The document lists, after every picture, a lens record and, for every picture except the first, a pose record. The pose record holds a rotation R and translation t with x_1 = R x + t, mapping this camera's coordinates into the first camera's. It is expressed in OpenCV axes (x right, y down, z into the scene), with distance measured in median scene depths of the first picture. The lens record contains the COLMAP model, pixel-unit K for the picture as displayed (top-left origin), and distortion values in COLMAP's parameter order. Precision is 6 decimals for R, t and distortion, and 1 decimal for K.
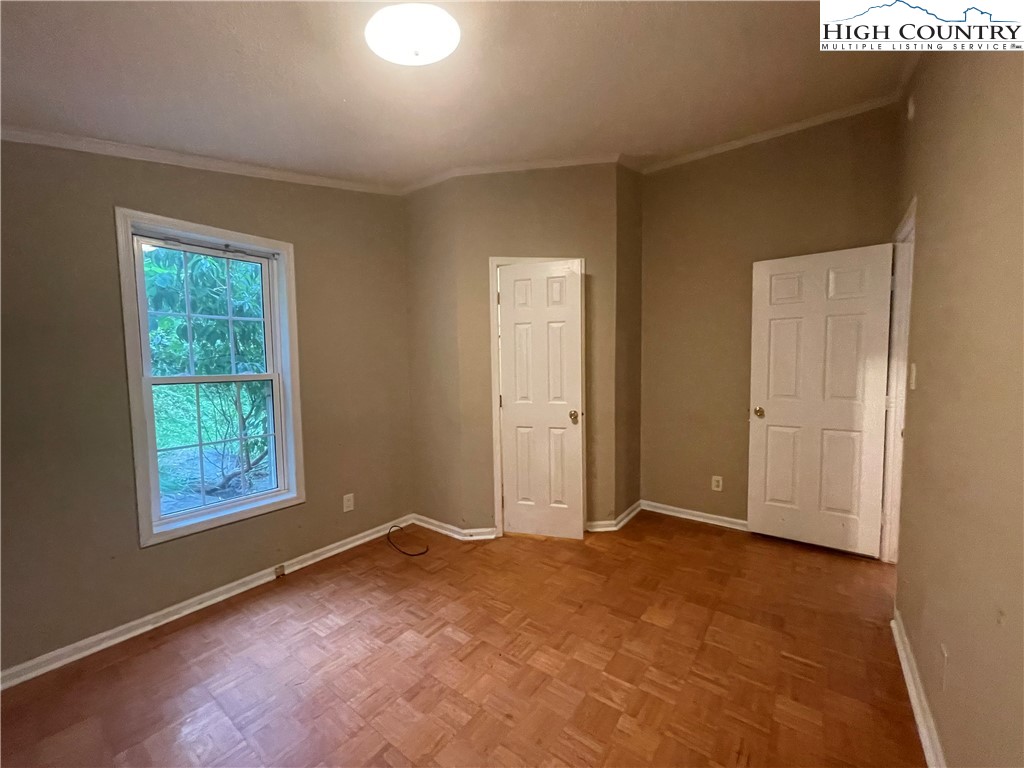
lens RADIAL K [[408.4, 0, 508.9], [0, 408.4, 383.8], [0, 0, 1]] dist [-0.000608, -0.000570]
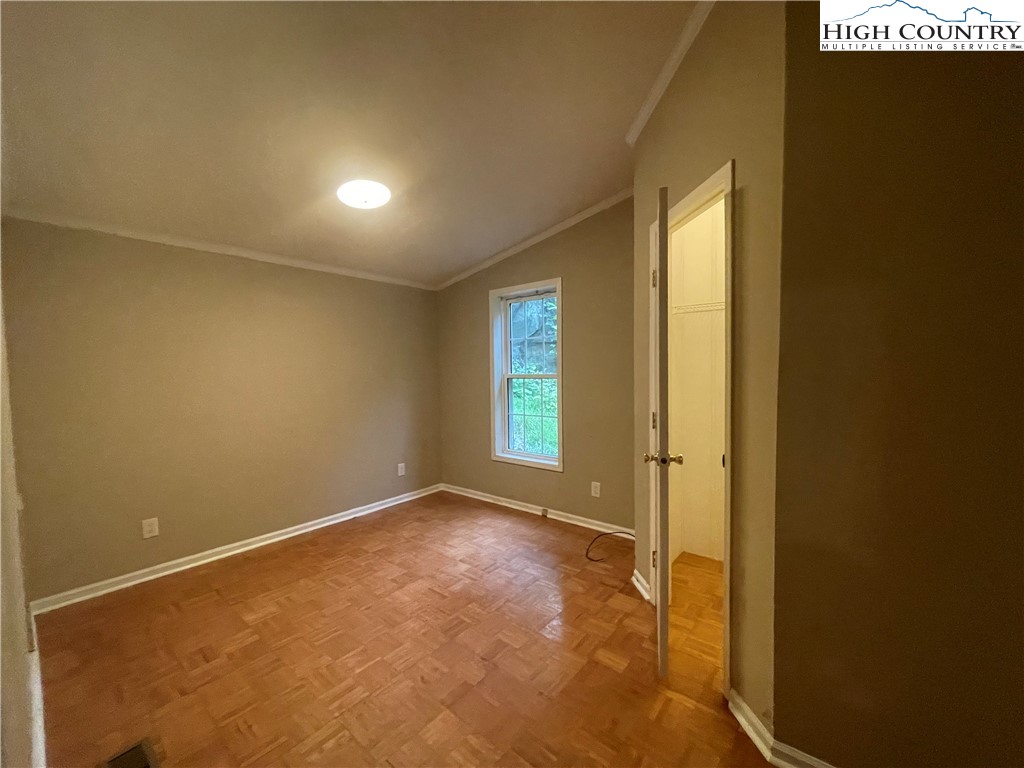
lens RADIAL K [[408.4, 0, 508.9], [0, 408.4, 388.1], [0, 0, 1]] dist [-0.000608, -0.000570]
pose [[-0.033964, 0.064221, -0.997358, 0.950015], [-0.036023, 0.997206, 0.065438, -0.073784], [0.998774, 0.038150, -0.031555, 1.016680]]
